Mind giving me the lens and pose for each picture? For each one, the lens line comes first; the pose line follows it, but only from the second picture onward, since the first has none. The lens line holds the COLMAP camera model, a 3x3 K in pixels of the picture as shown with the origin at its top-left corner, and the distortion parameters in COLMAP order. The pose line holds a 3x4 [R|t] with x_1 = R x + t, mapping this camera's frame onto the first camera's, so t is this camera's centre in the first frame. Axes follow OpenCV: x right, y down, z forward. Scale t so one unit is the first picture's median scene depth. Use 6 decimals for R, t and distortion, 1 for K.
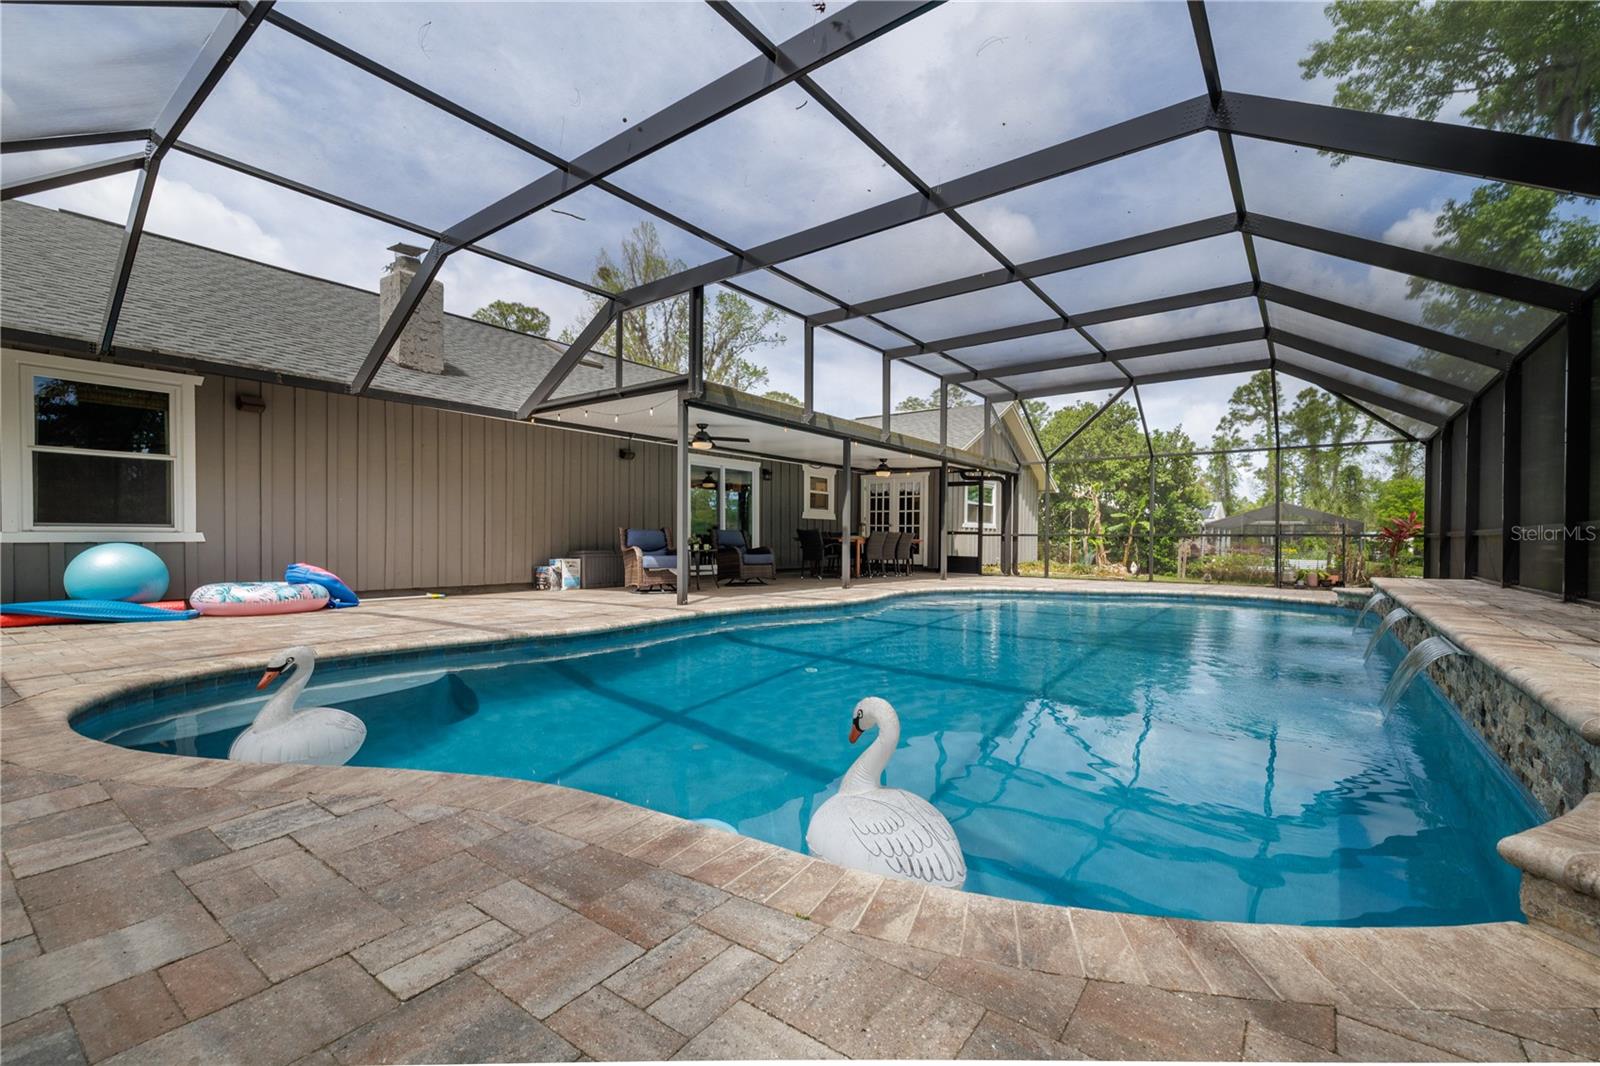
lens RADIAL K [[686.1, 0, 800.0], [0, 686.1, 533.0], [0, 0, 1]] dist [0.000587, 0.000128]
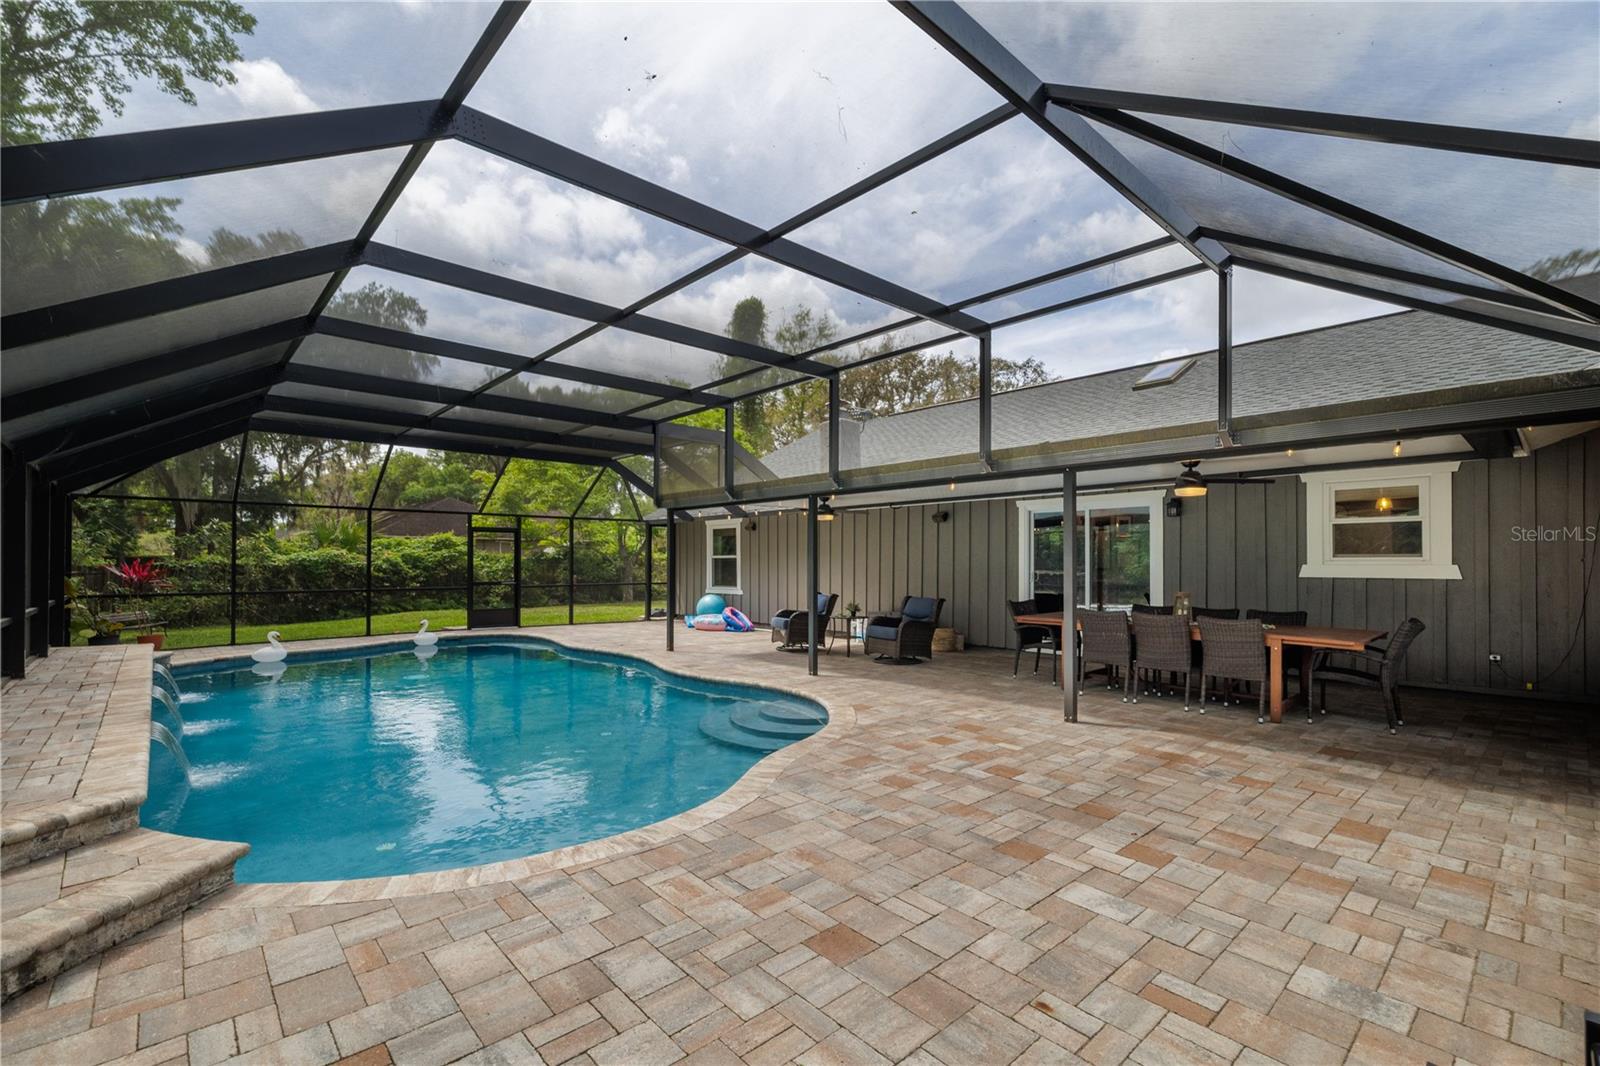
lens RADIAL K [[695.1, 0, 807.4], [0, 695.1, 566.6], [0, 0, 1]] dist [-0.000206, -0.000047]
pose [[-0.183144, -0.003439, -0.983080, 0.611656], [0.004459, 0.999981, -0.004329, -0.029861], [0.983076, -0.005176, -0.183125, 0.769169]]
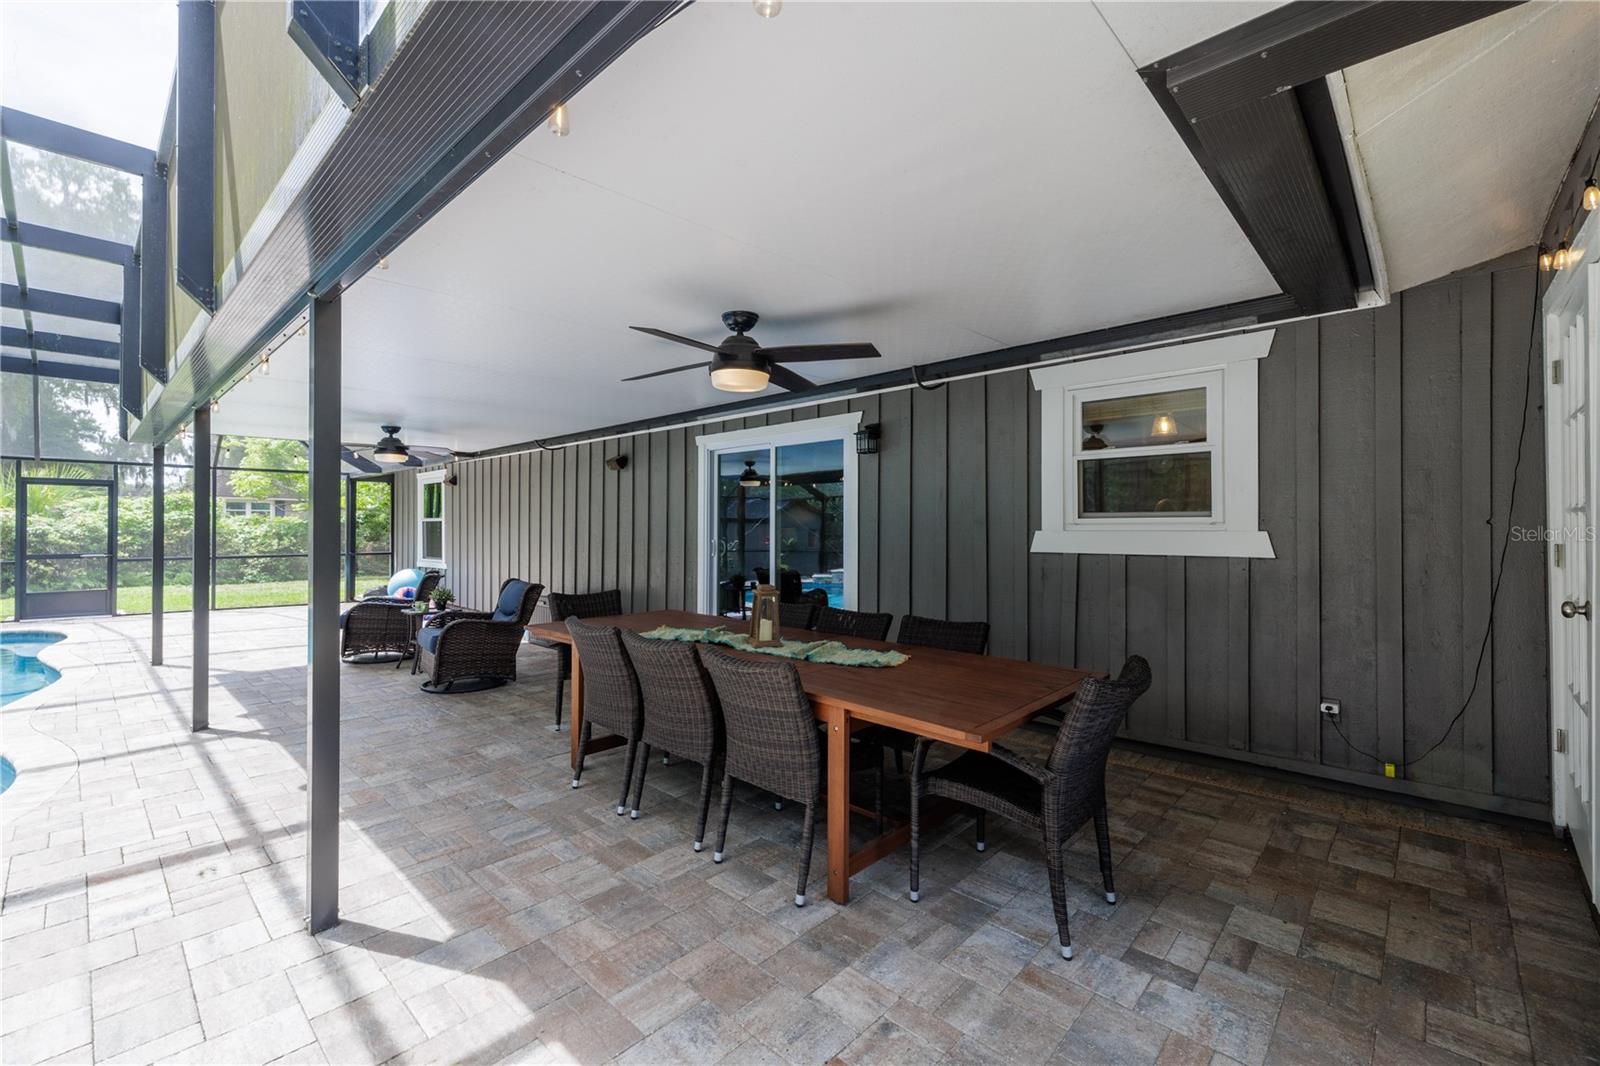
lens RADIAL K [[686.1, 0, 800.0], [0, 686.1, 533.0], [0, 0, 1]] dist [0.000587, 0.000128]
pose [[-0.098724, -0.001353, -0.995114, 0.329195], [0.005017, 0.999986, -0.001857, -0.030910], [0.995102, -0.005176, -0.098716, 0.974374]]
